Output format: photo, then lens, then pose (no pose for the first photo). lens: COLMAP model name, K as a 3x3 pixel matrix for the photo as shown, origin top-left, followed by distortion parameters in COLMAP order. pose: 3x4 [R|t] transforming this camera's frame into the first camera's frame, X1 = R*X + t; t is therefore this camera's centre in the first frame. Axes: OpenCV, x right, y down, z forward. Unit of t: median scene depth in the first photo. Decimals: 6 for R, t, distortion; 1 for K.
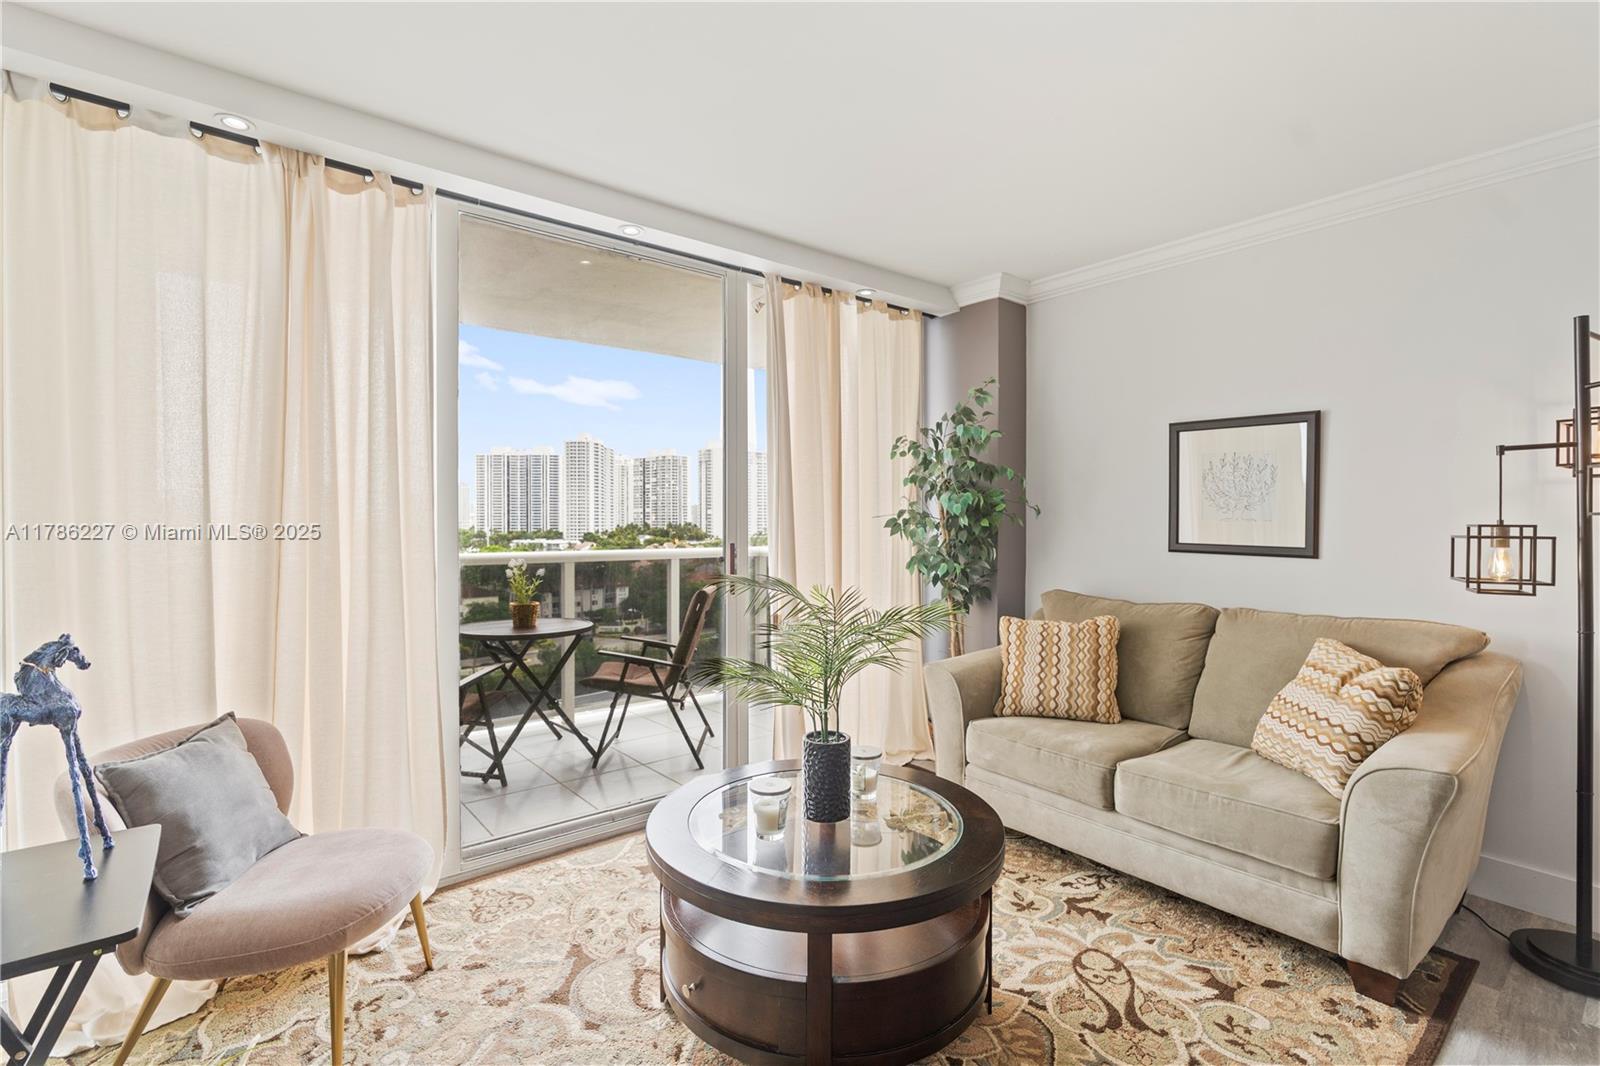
lens RADIAL K [[724.6, 0, 796.9], [0, 724.6, 517.1], [0, 0, 1]] dist [-0.000989, -0.000512]
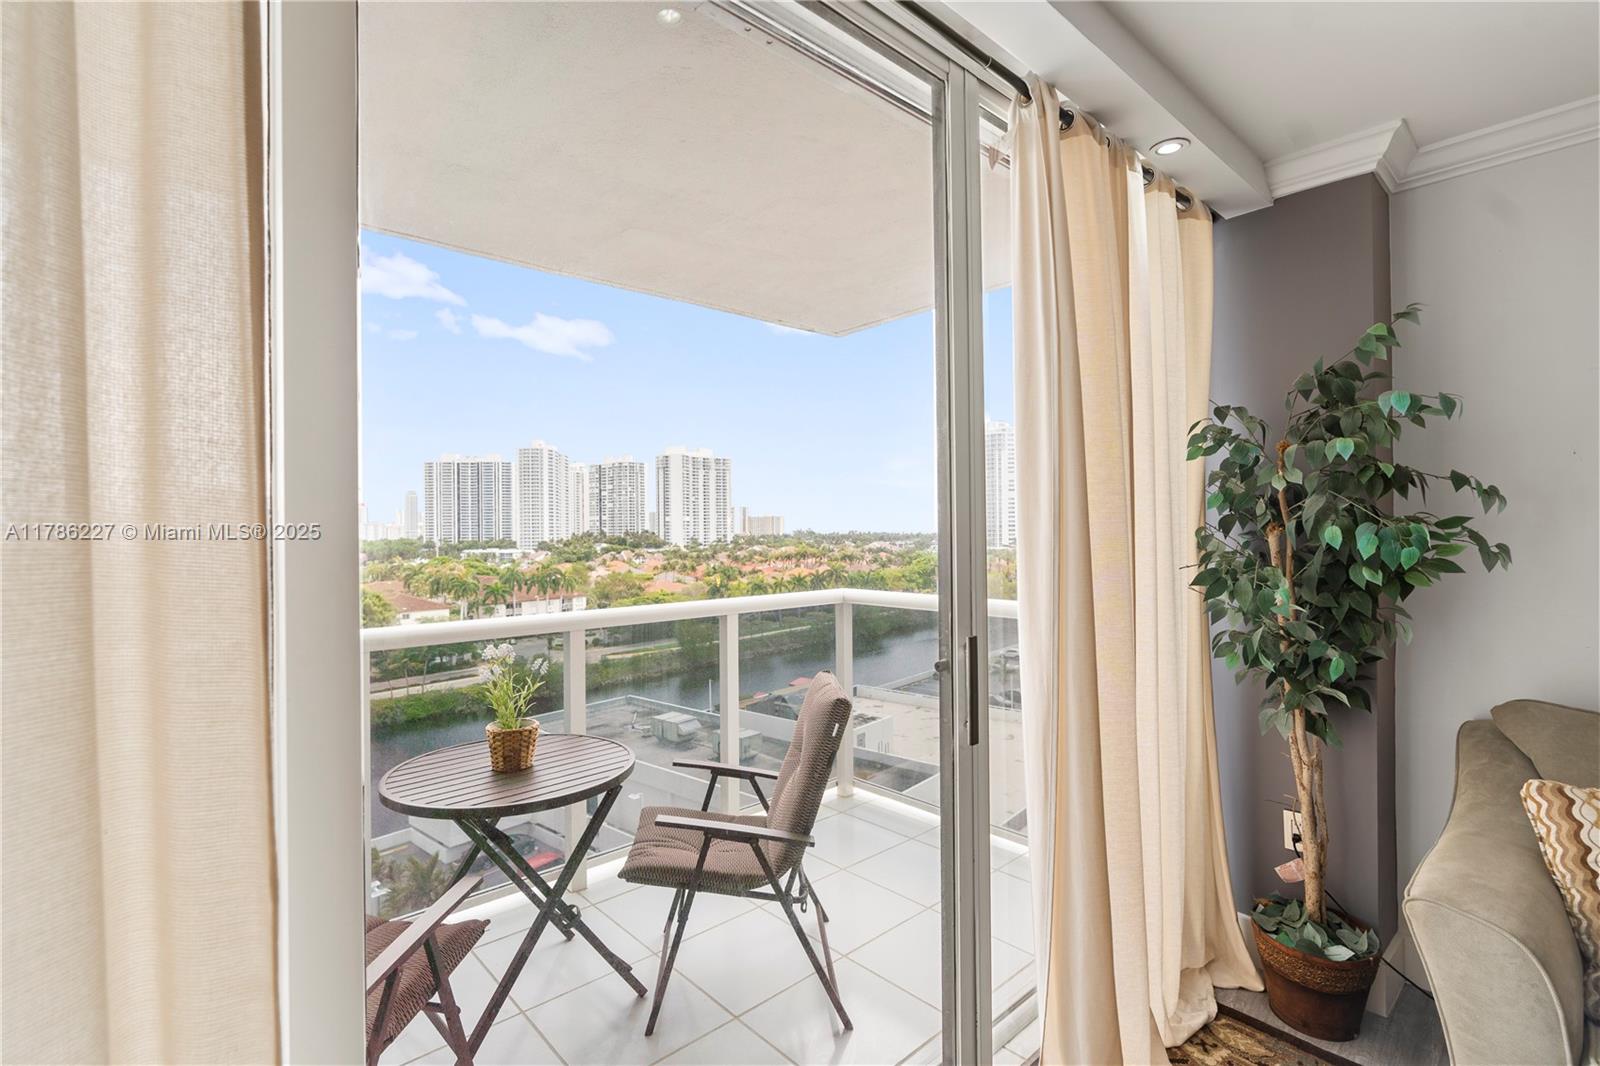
lens RADIAL K [[743.9, 0, 799.5], [0, 743.9, 515.3], [0, 0, 1]] dist [-0.007118, -0.000339]
pose [[0.998668, -0.009993, 0.050615, -0.192003], [0.010566, 0.999883, -0.011070, -0.032648], [-0.050498, 0.011590, 0.998657, 0.436562]]
